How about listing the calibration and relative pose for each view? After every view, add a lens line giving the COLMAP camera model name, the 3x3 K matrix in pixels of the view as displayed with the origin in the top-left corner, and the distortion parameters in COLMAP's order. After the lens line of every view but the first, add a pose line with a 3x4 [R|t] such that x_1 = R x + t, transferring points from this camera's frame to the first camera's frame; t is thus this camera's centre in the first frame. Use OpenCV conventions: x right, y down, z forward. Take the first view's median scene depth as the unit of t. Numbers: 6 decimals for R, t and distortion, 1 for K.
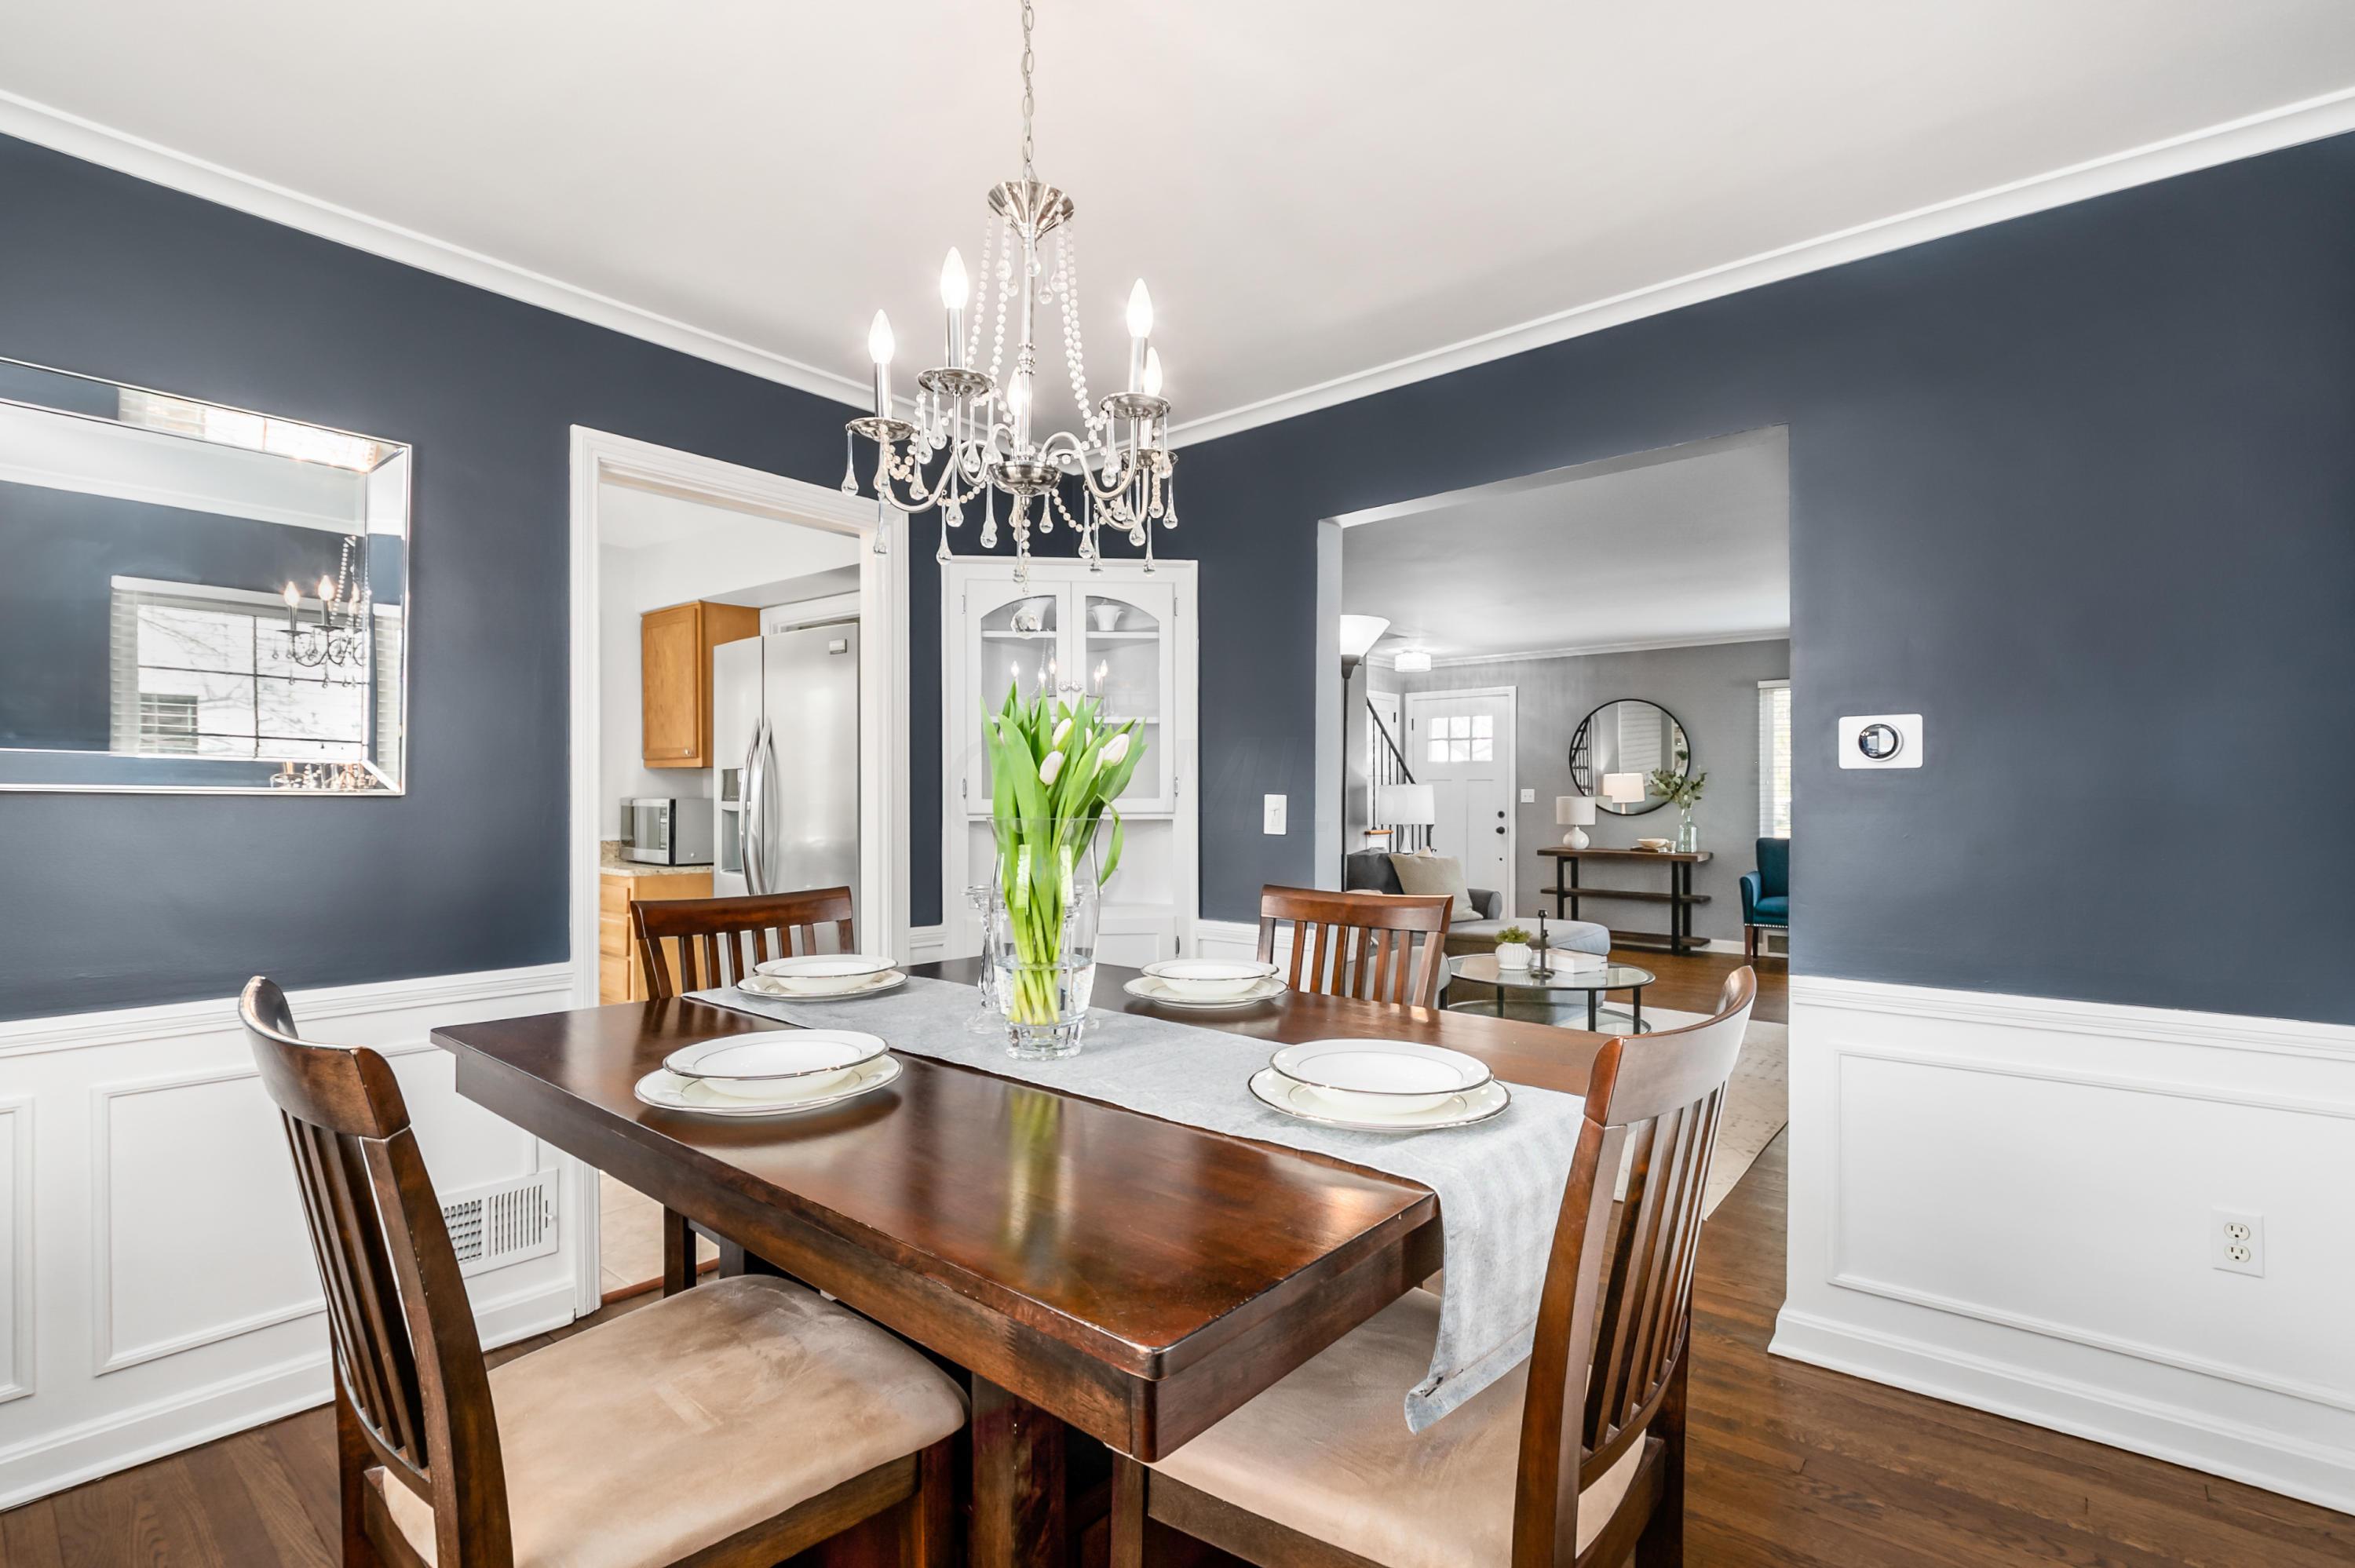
lens RADIAL K [[1131.5, 0, 1156.8], [0, 1131.5, 780.4], [0, 0, 1]] dist [-0.003459, -0.003283]
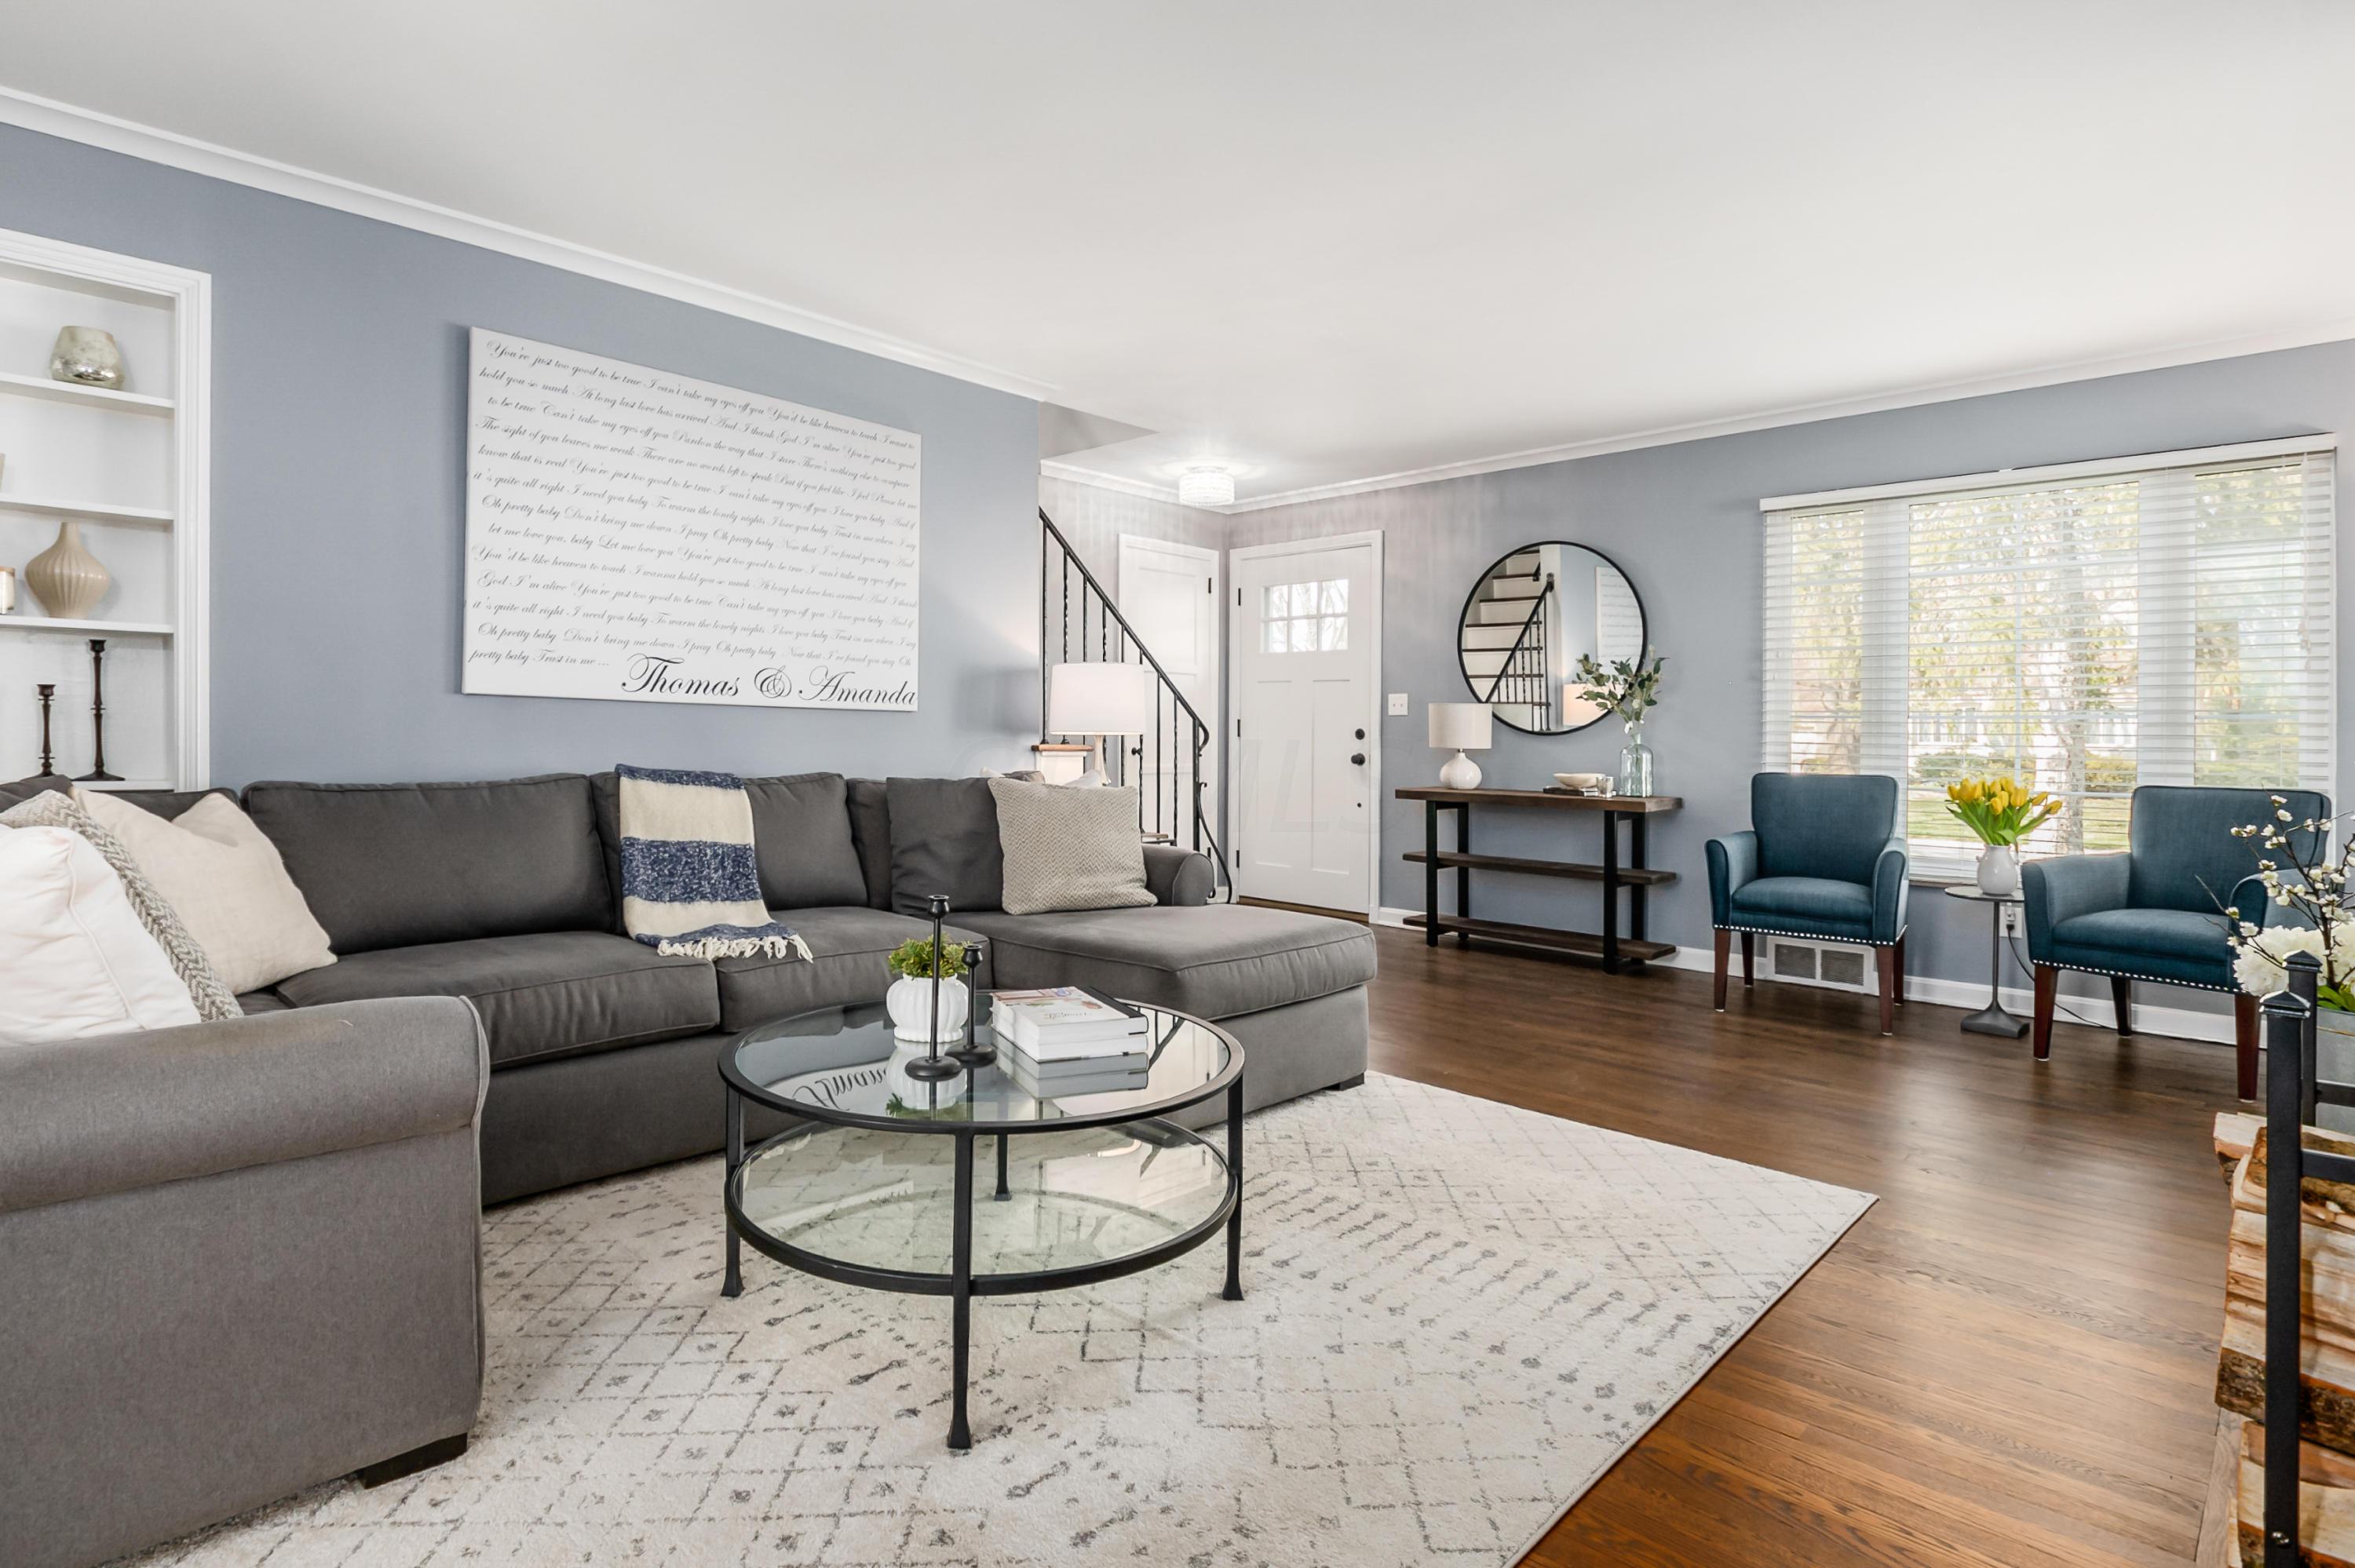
lens RADIAL K [[1131.5, 0, 1164.9], [0, 1131.5, 725.3], [0, 0, 1]] dist [-0.003459, -0.003283]
pose [[0.994074, 0.012953, -0.107929, 0.278579], [-0.014013, 0.999861, -0.009063, 0.034114], [0.107796, 0.010522, 0.994117, 0.377244]]
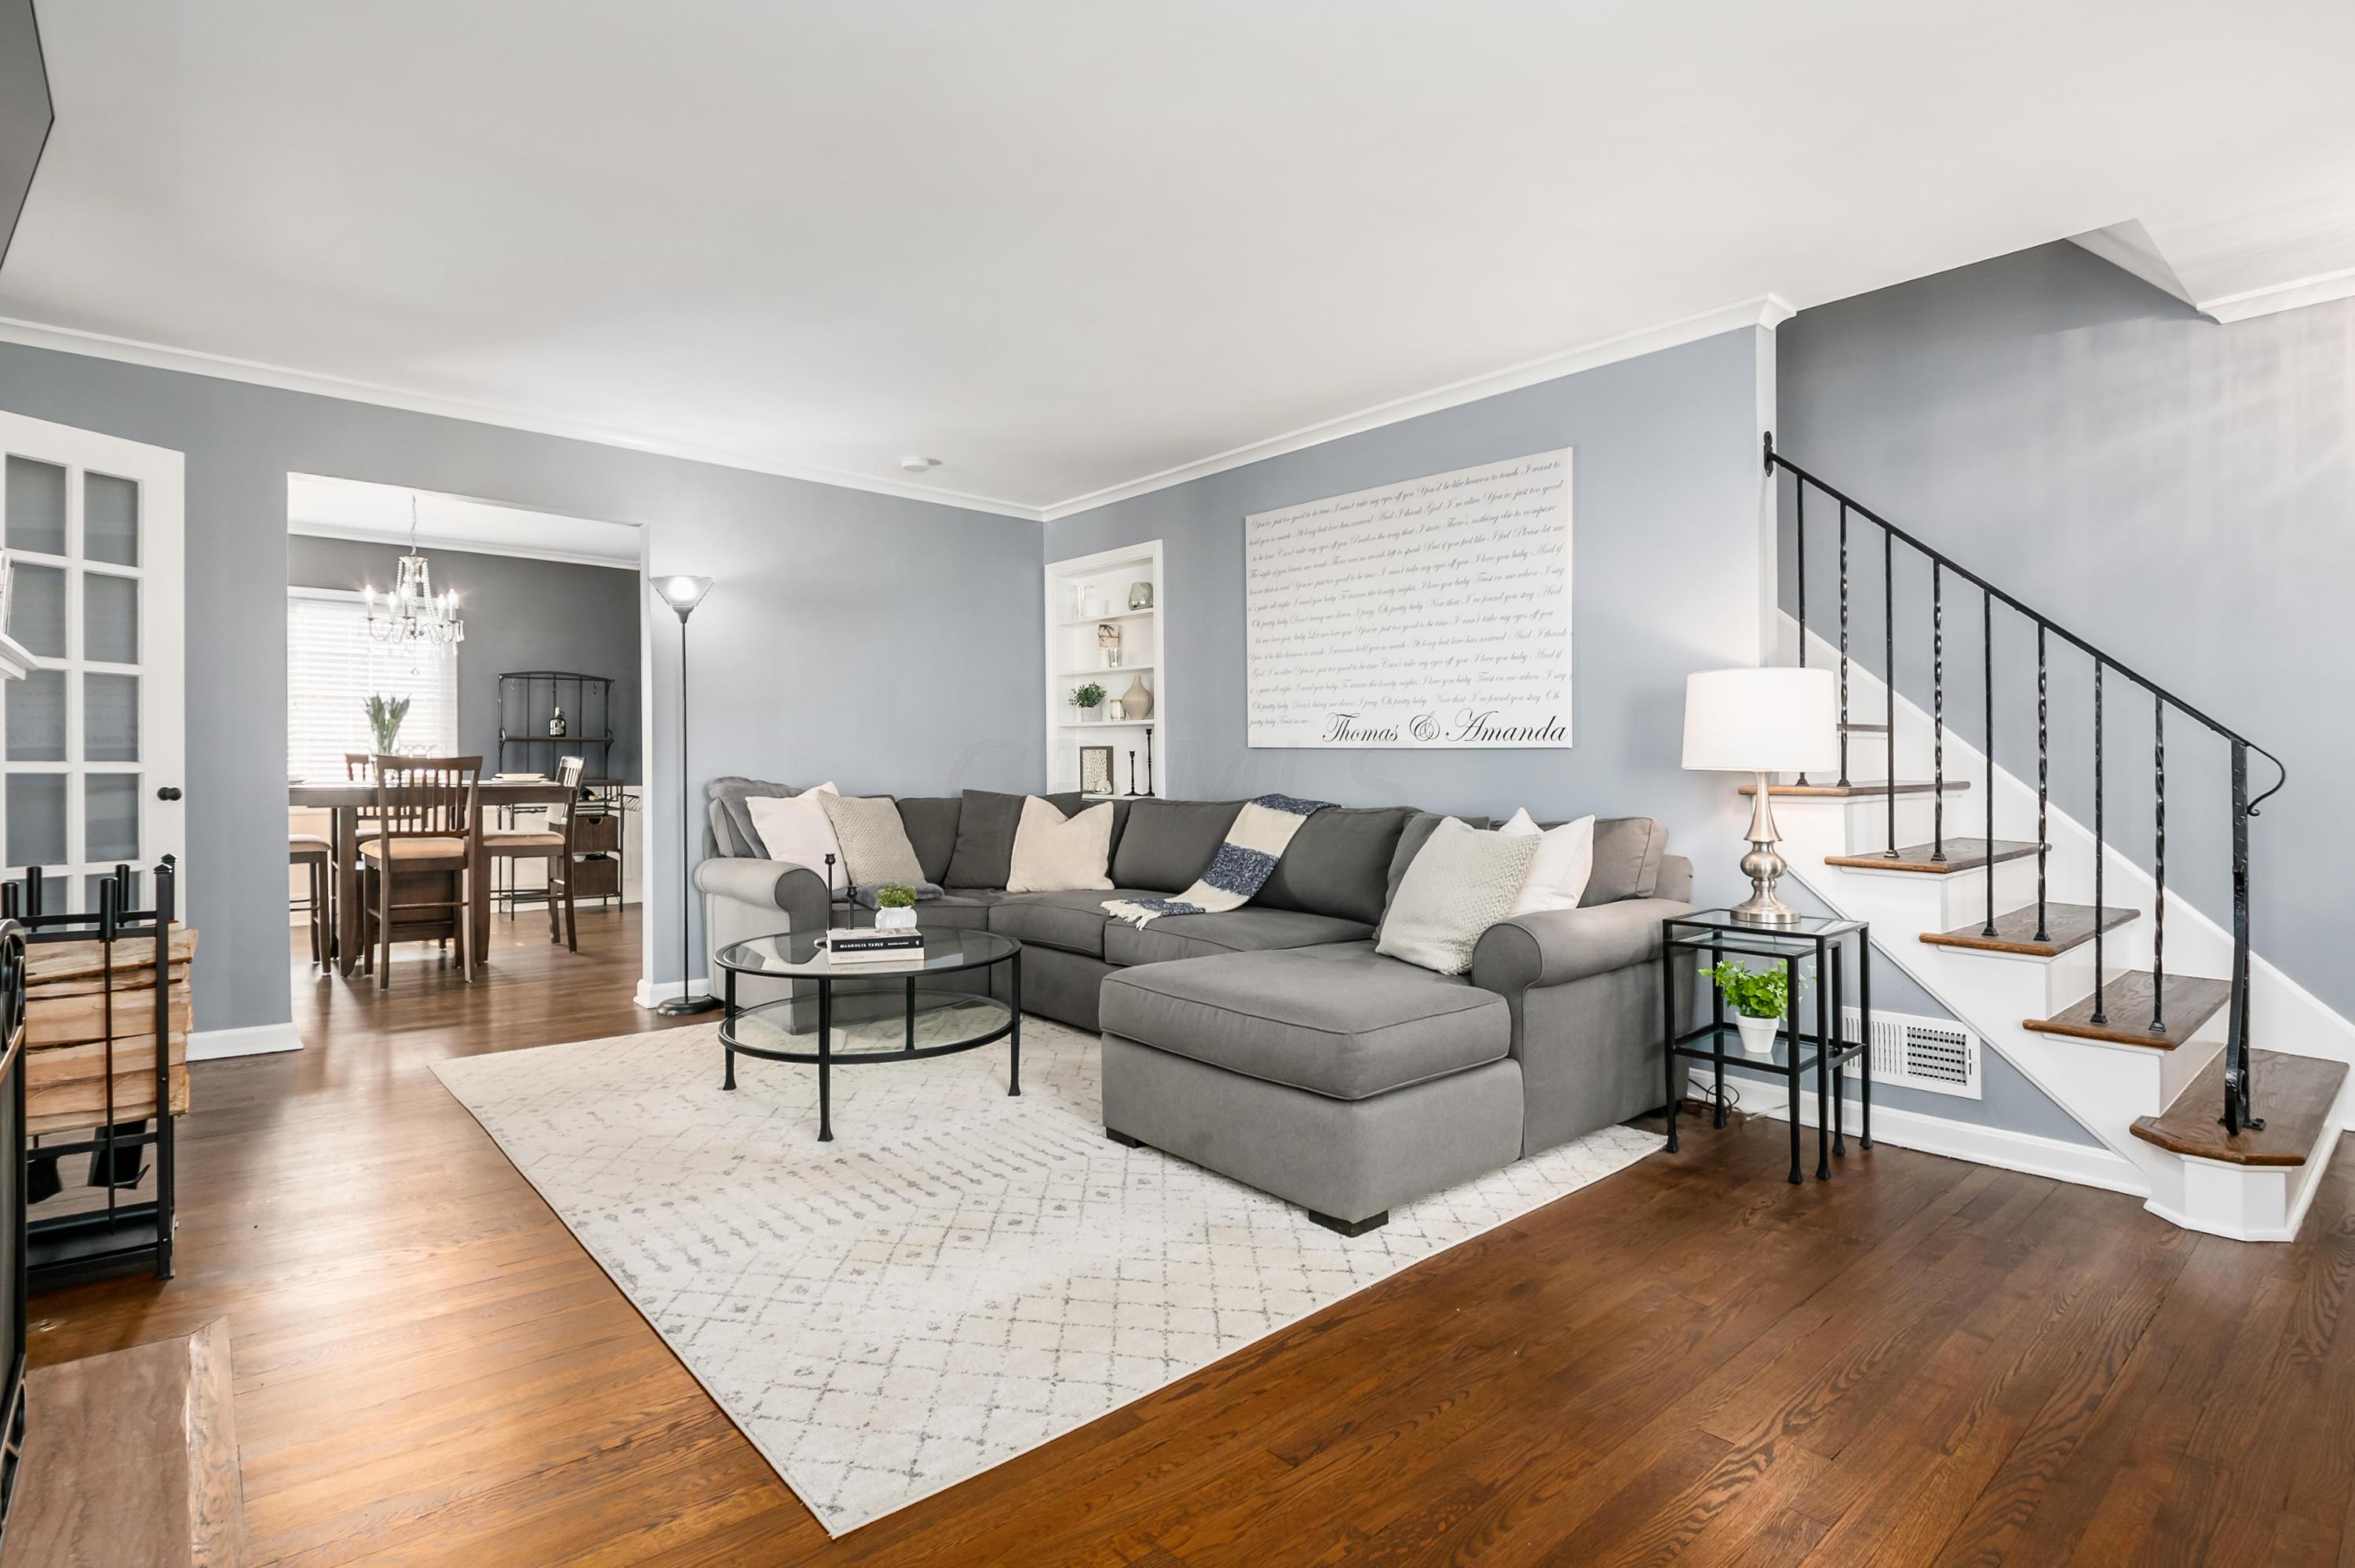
lens RADIAL K [[1131.5, 0, 1154.2], [0, 1131.5, 767.2], [0, 0, 1]] dist [-0.003459, -0.003283]
pose [[-0.166439, 0.000076, -0.986052, 0.588848], [-0.003876, 0.999992, 0.000731, 0.033427], [0.986044, 0.003944, -0.166437, 0.759211]]
